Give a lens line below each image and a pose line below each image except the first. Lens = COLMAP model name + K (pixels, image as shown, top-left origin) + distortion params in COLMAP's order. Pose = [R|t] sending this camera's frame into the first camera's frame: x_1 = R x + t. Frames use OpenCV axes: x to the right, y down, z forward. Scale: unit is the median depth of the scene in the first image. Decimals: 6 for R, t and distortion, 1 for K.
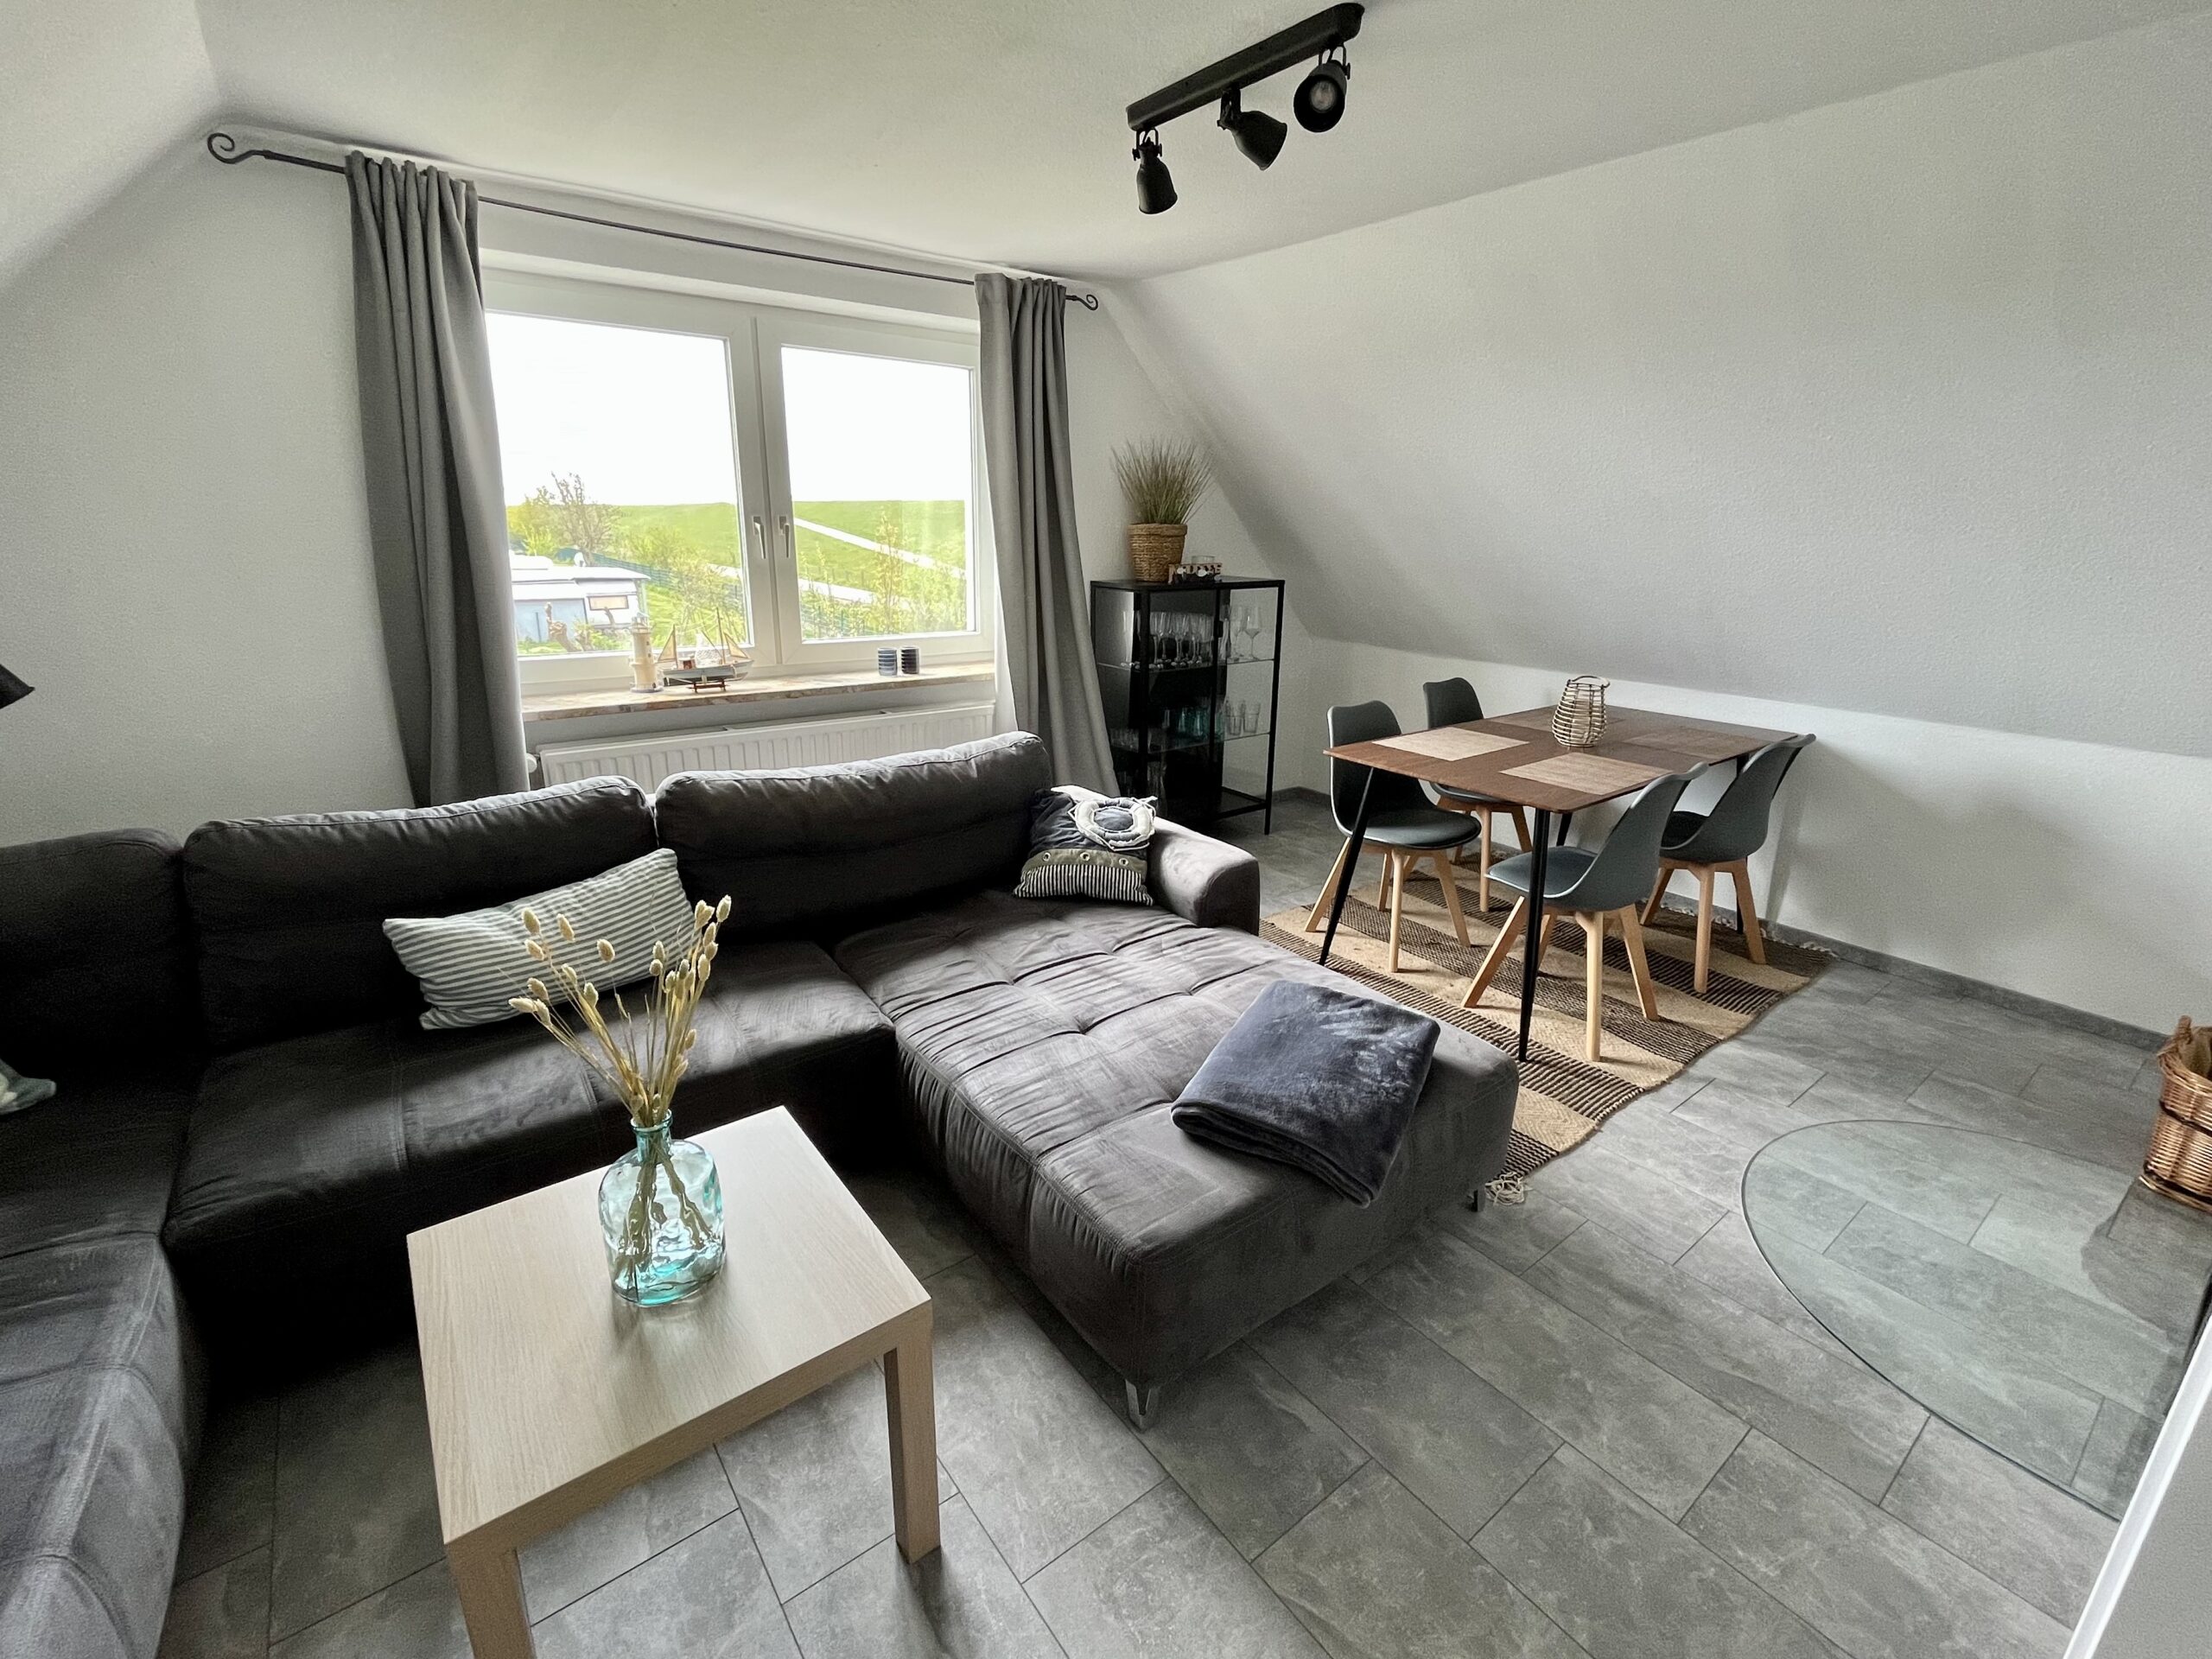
lens RADIAL K [[973.8, 0, 1106.0], [0, 973.8, 829.5], [0, 0, 1]] dist [0.011847, -0.000057]
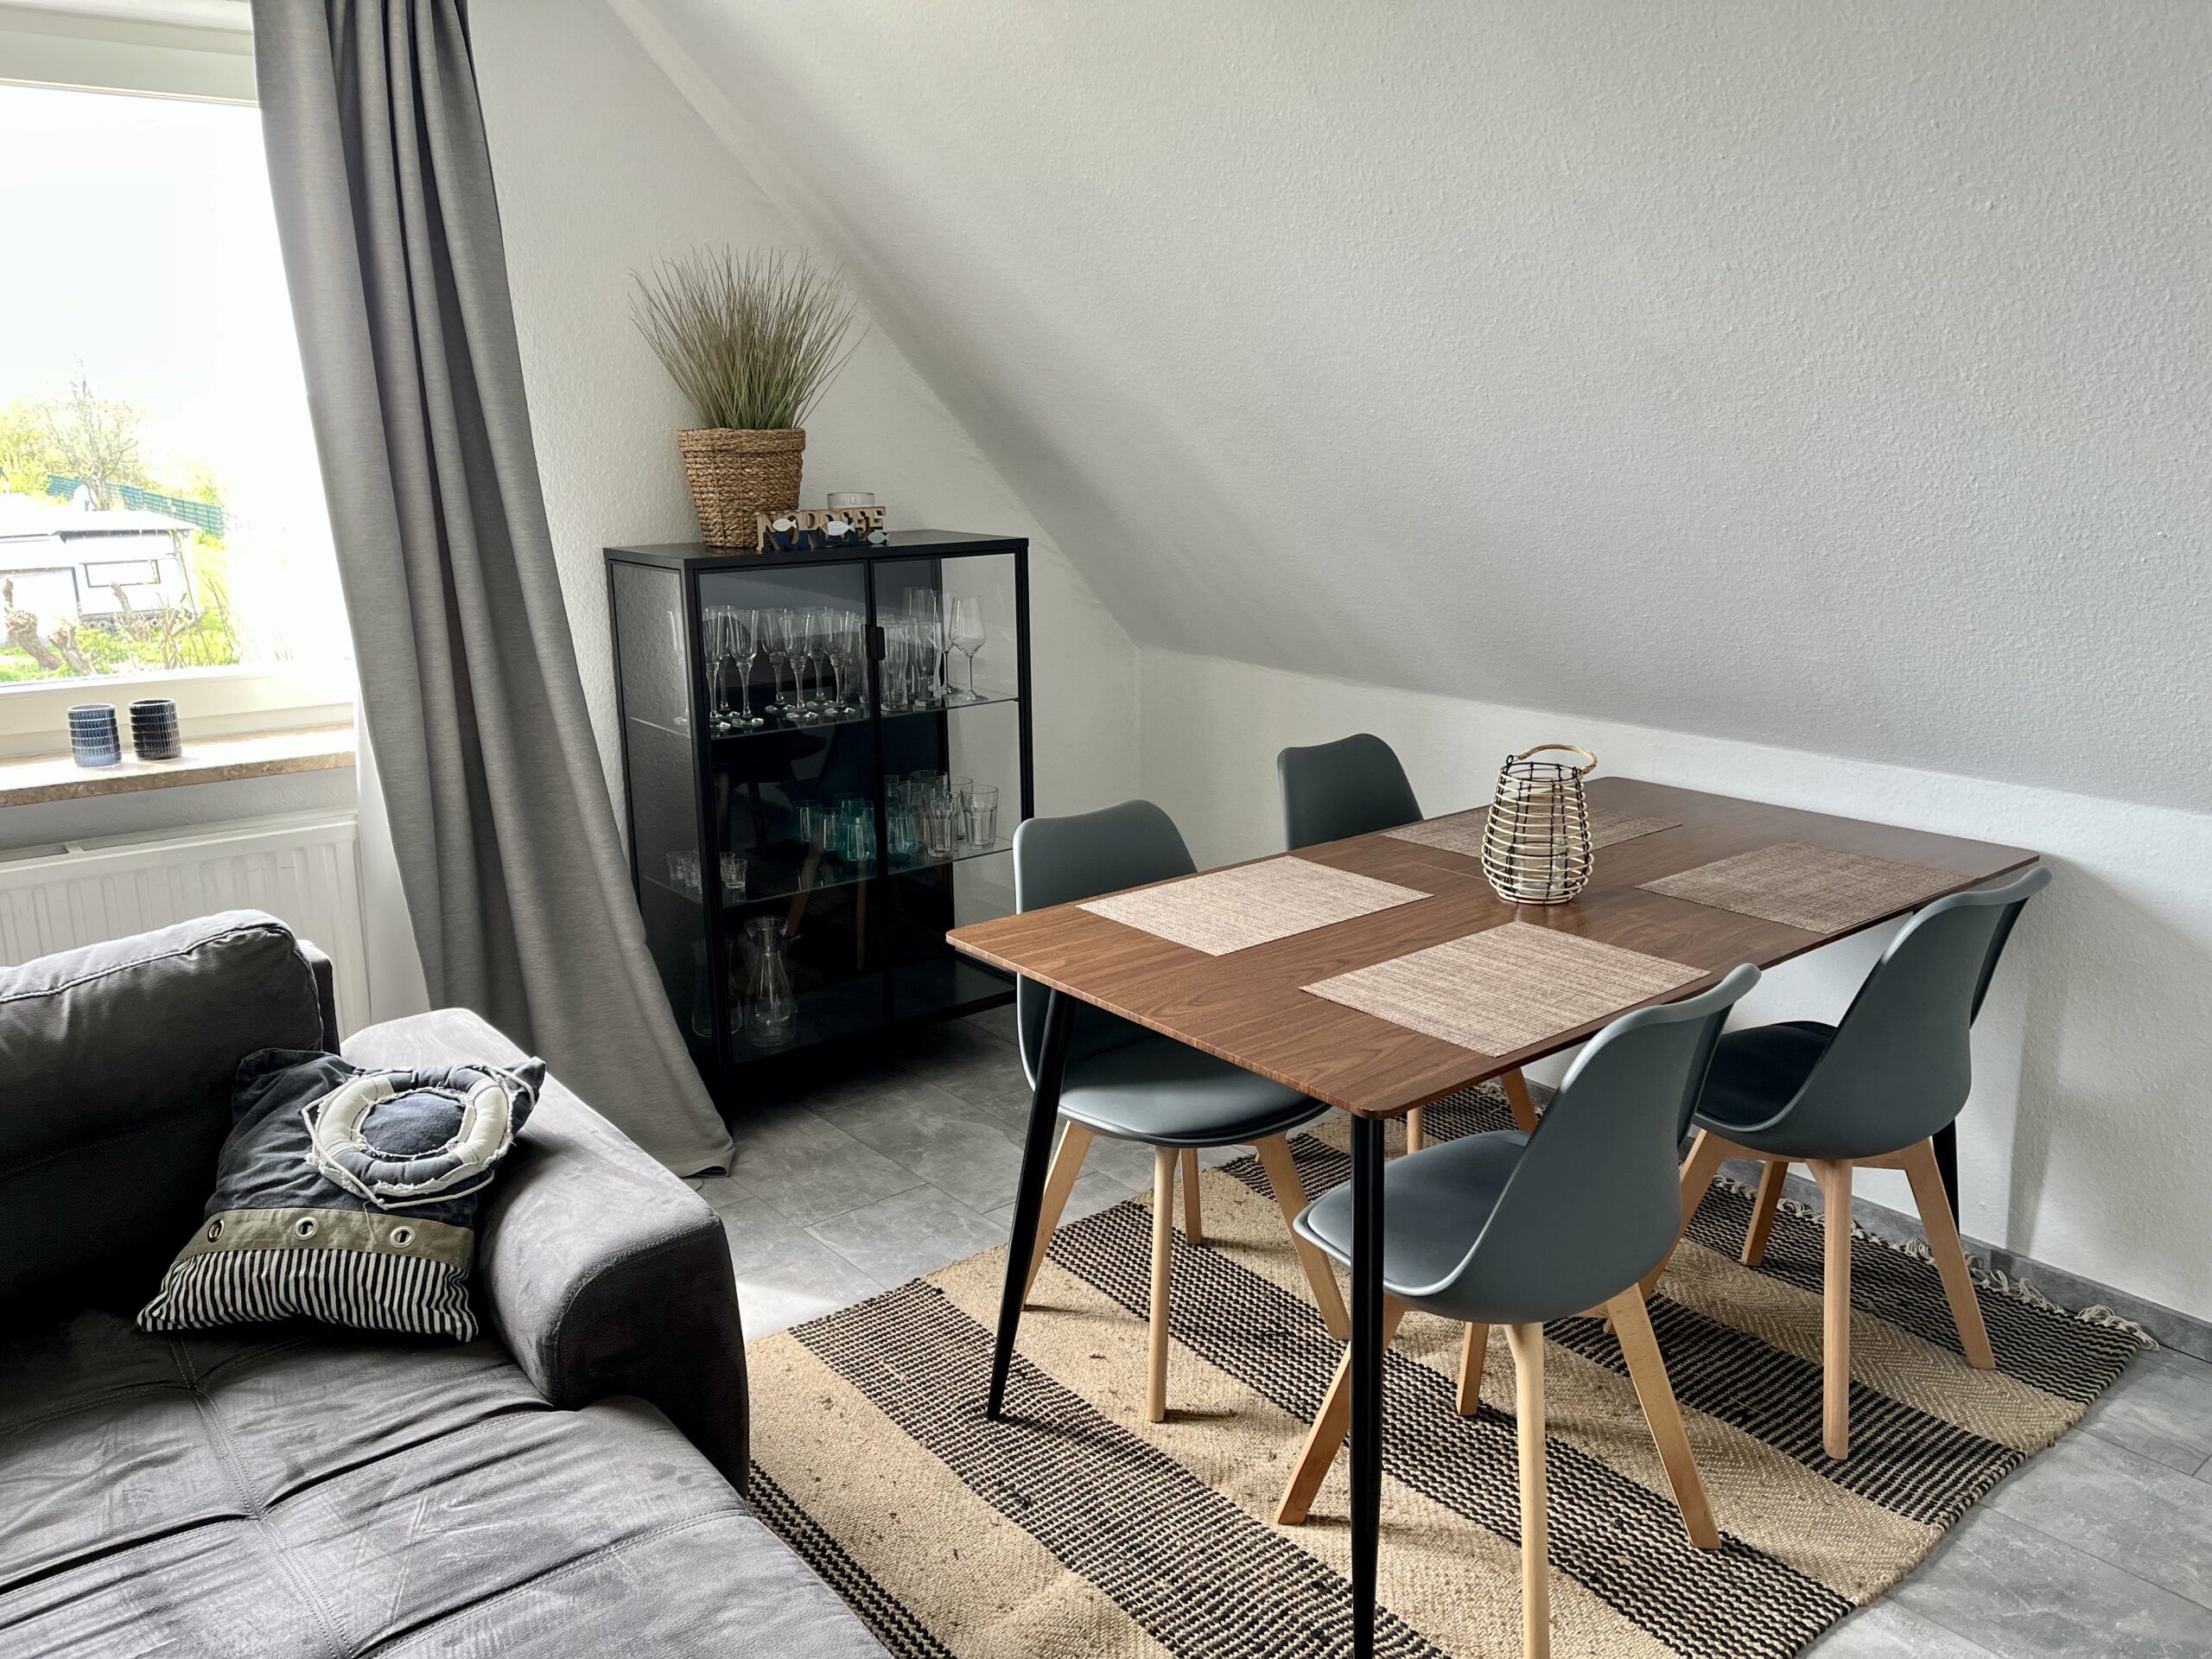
lens RADIAL K [[1682.4, 0, 1112.1], [0, 1682.4, 853.6], [0, 0, 1]] dist [0.115959, -0.142780]
pose [[0.999081, -0.027386, 0.032982, 0.256404], [0.029117, 0.998158, -0.053219, -0.069842], [-0.031463, 0.054130, 0.998038, 0.218665]]
